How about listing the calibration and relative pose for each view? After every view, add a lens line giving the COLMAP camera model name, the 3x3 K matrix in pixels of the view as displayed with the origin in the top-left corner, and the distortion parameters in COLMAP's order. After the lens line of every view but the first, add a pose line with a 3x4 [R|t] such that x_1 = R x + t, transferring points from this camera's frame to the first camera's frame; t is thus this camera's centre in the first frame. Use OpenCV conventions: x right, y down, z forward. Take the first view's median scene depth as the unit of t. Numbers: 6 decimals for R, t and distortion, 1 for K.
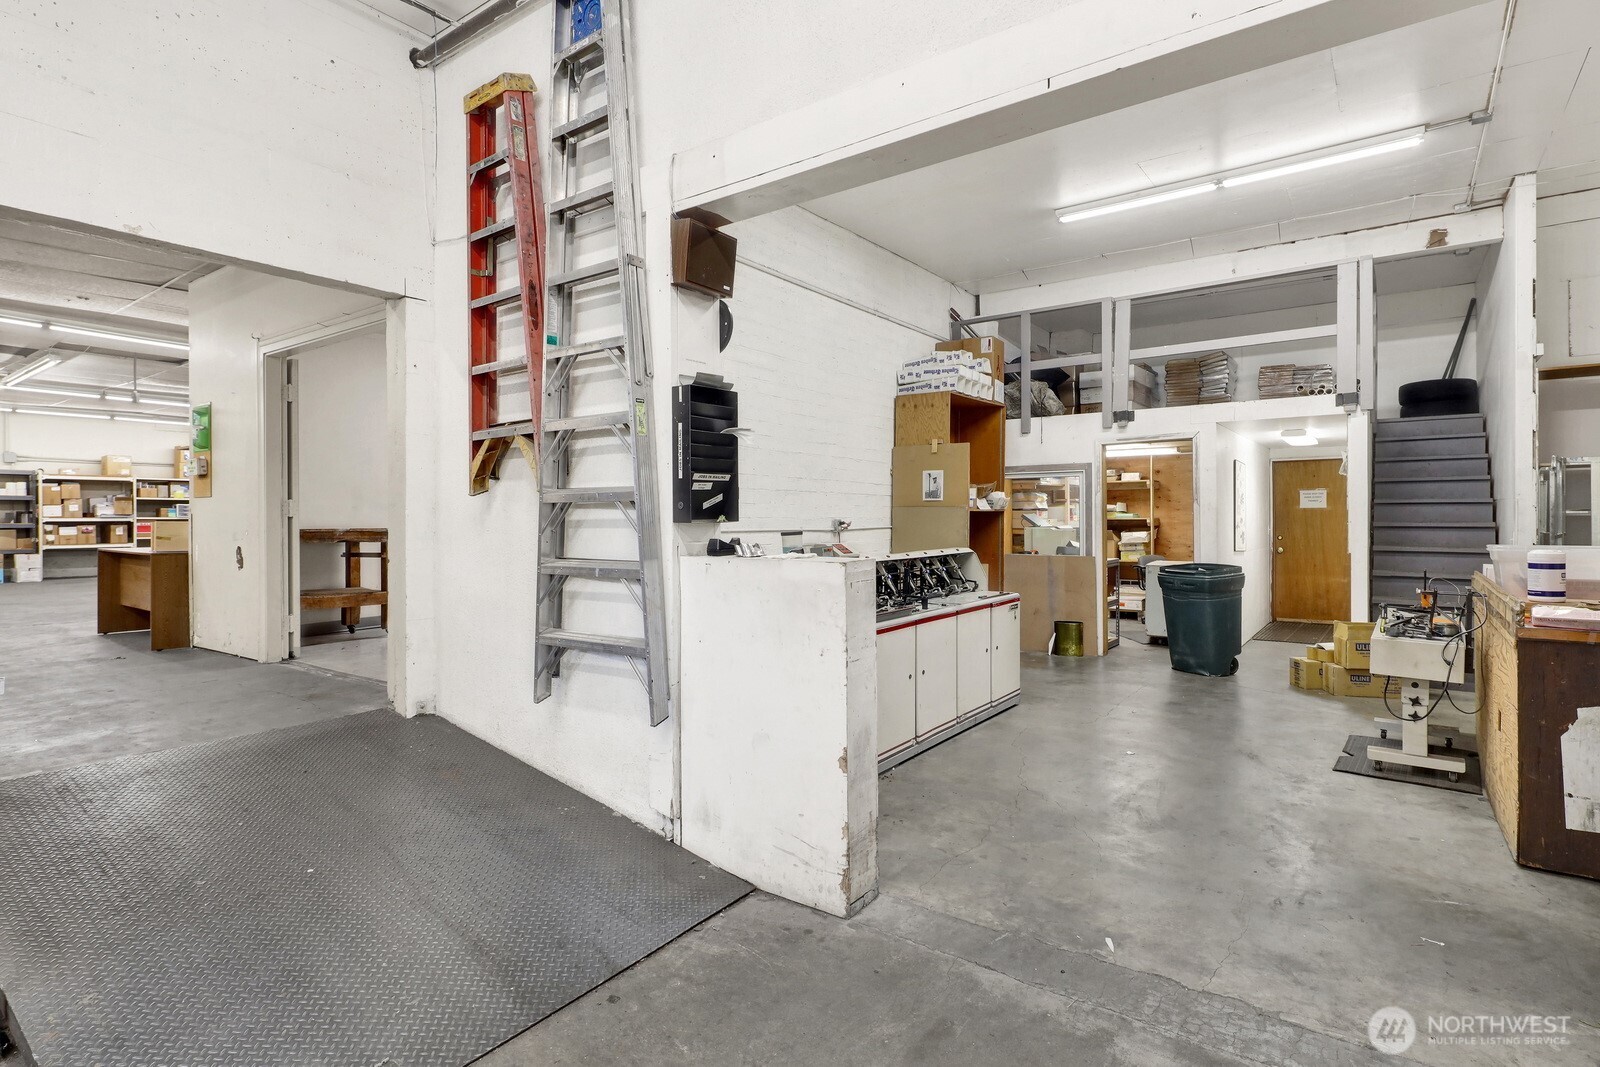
lens RADIAL K [[818.1, 0, 788.1], [0, 818.1, 525.0], [0, 0, 1]] dist [0.002656, -0.002623]
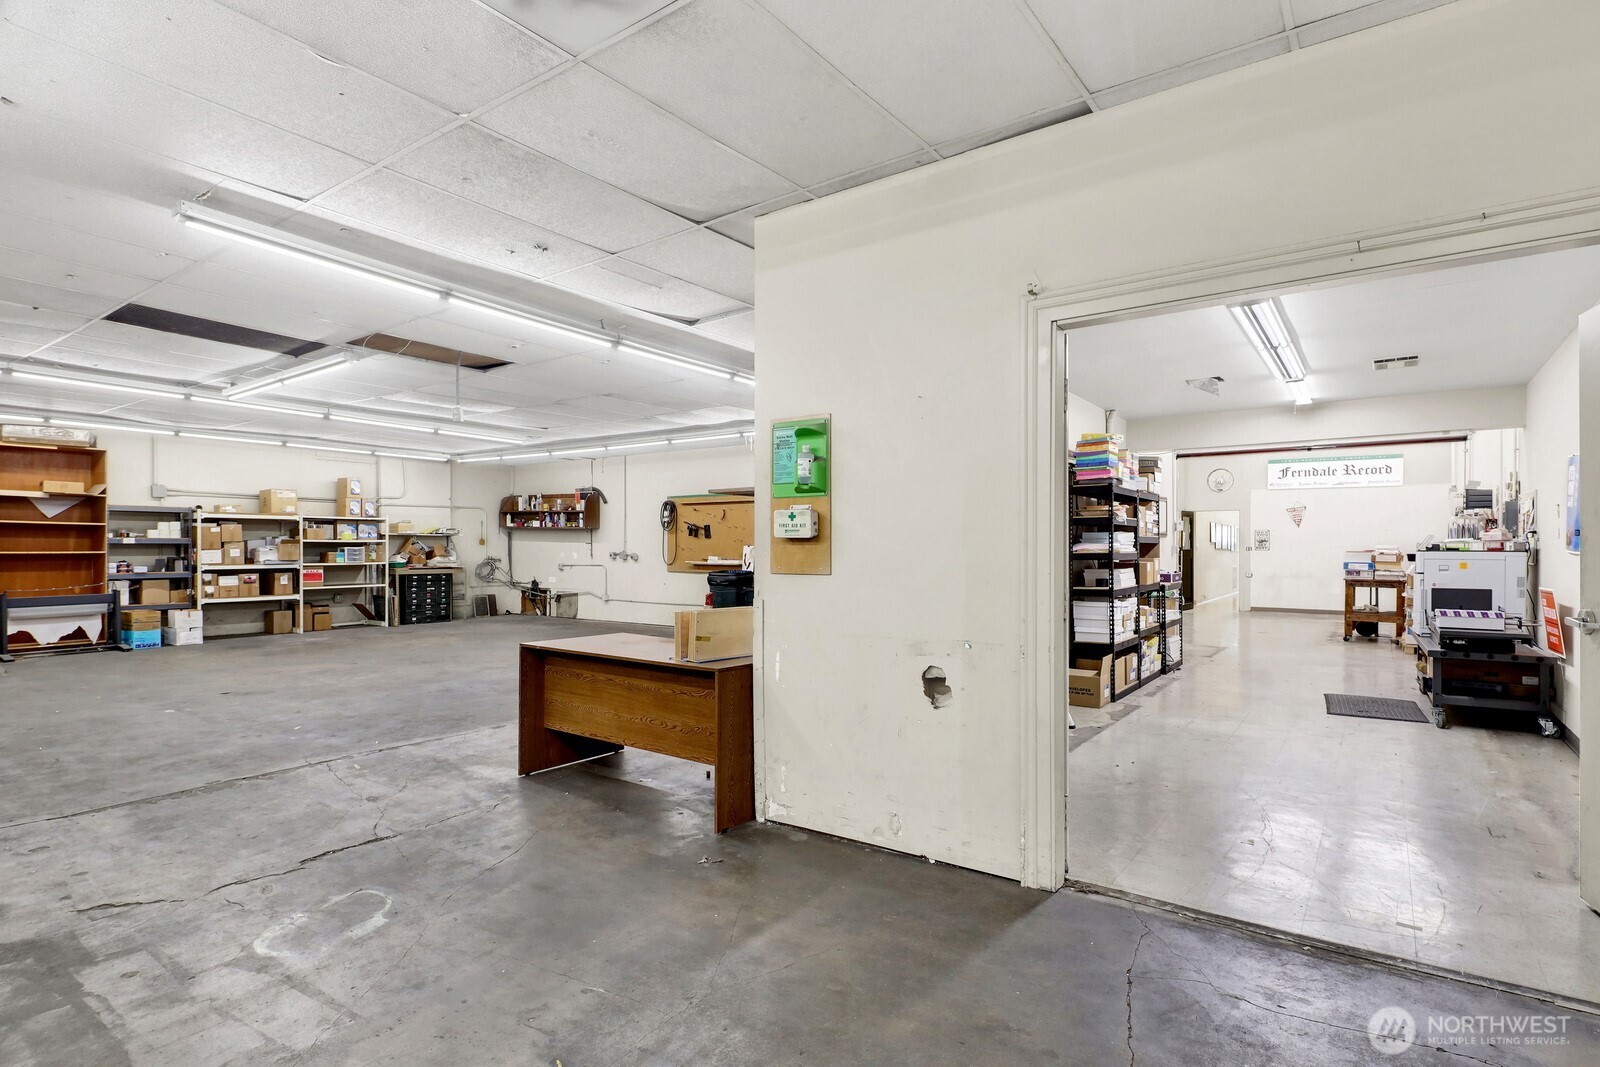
lens RADIAL K [[818.1, 0, 811.9], [0, 818.1, 542.6], [0, 0, 1]] dist [0.002656, -0.002623]
pose [[0.999966, 0.003452, 0.007422, -0.299298], [-0.003325, 0.999851, -0.016955, -0.019222], [-0.007480, 0.016929, 0.999829, 0.170762]]
